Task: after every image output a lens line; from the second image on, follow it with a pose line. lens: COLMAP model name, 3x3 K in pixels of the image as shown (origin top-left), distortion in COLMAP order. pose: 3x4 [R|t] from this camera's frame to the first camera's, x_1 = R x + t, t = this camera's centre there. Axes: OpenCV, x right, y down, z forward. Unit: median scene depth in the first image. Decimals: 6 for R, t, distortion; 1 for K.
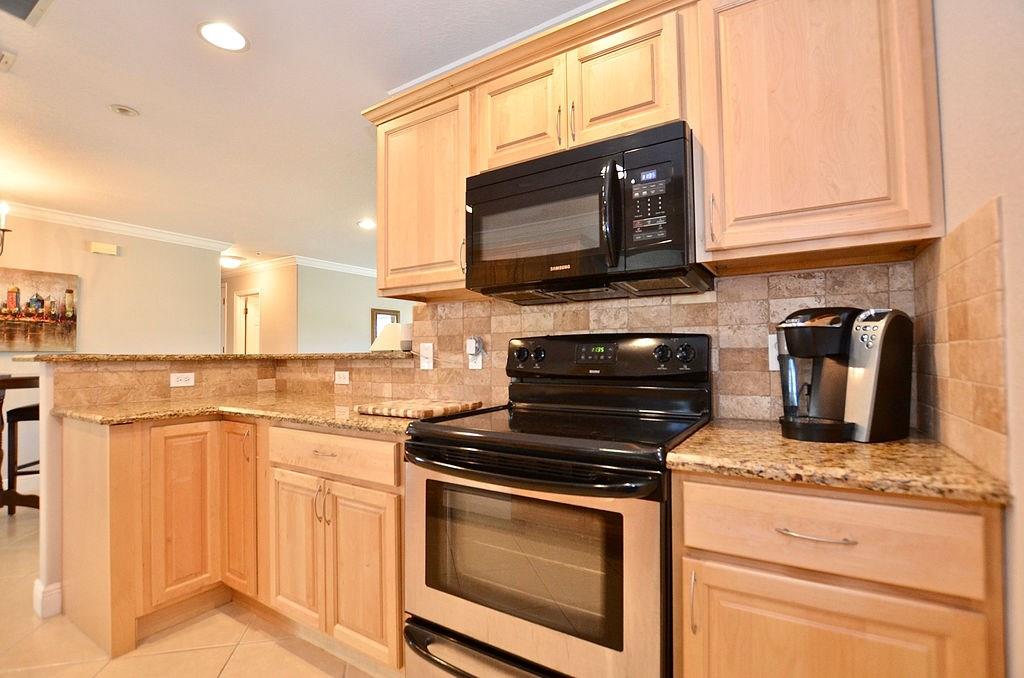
lens RADIAL K [[452.1, 0, 511.7], [0, 452.1, 341.0], [0, 0, 1]] dist [-0.033761, 0.003959]
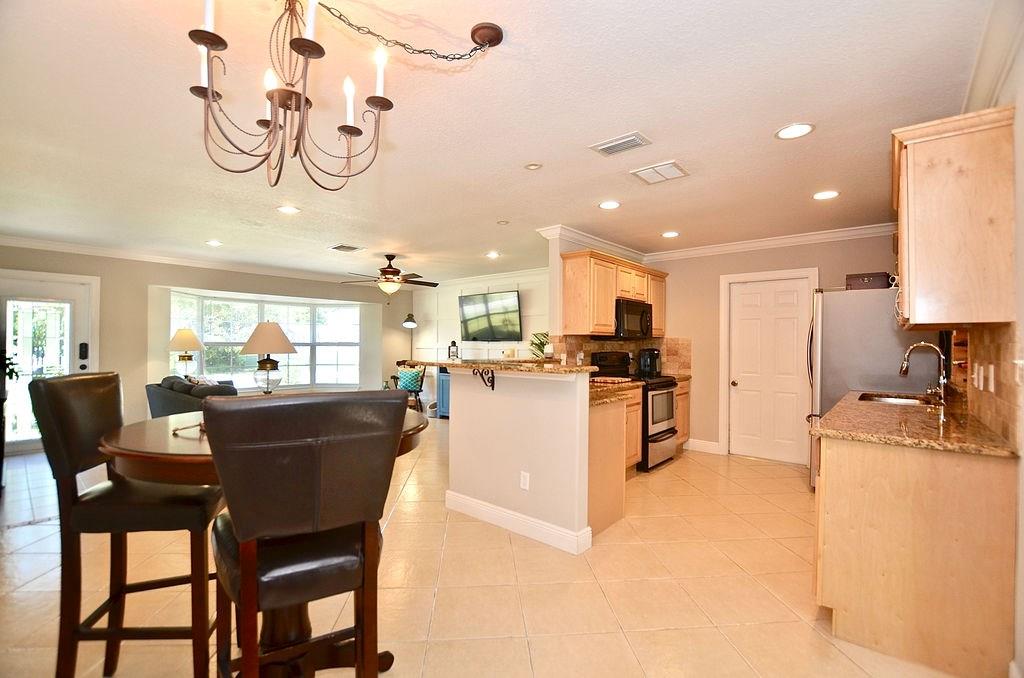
lens RADIAL K [[452.1, 0, 511.7], [0, 452.1, 341.0], [0, 0, 1]] dist [-0.033761, 0.003959]
pose [[0.159136, 0.015986, 0.987127, -2.292579], [-0.036289, 0.999288, -0.010333, -0.025100], [-0.986589, -0.034177, 0.159603, 0.906988]]
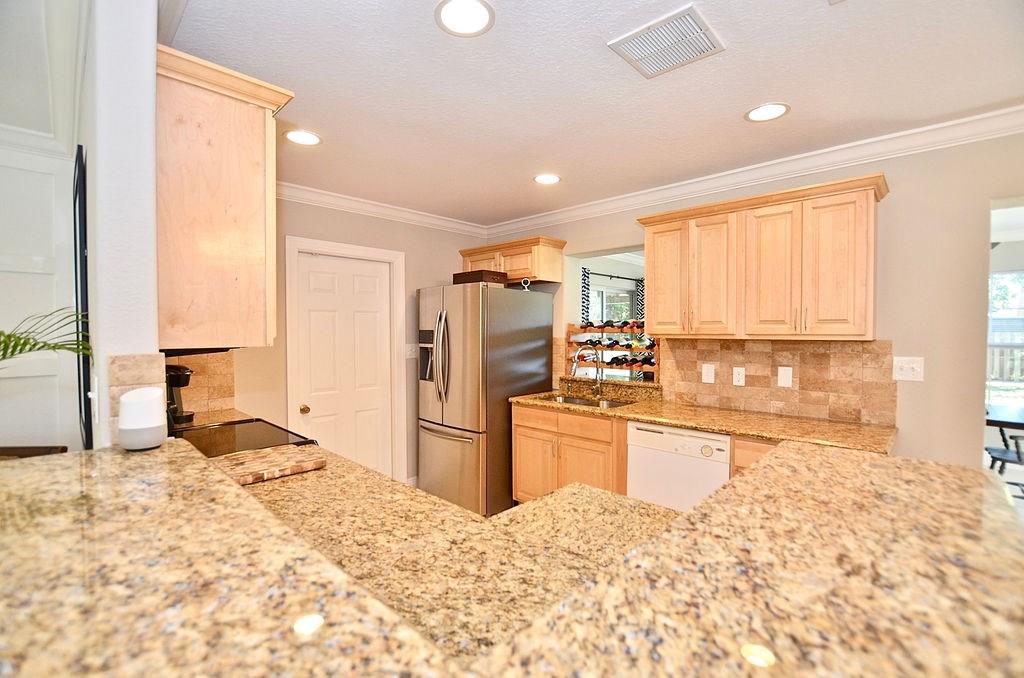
lens RADIAL K [[452.1, 0, 511.7], [0, 452.1, 341.0], [0, 0, 1]] dist [-0.033761, 0.003959]
pose [[-0.977908, 0.006648, 0.208932, -0.724501], [0.006673, 0.999978, -0.000584, -0.095050], [-0.208931, 0.000824, -0.977930, 1.457739]]
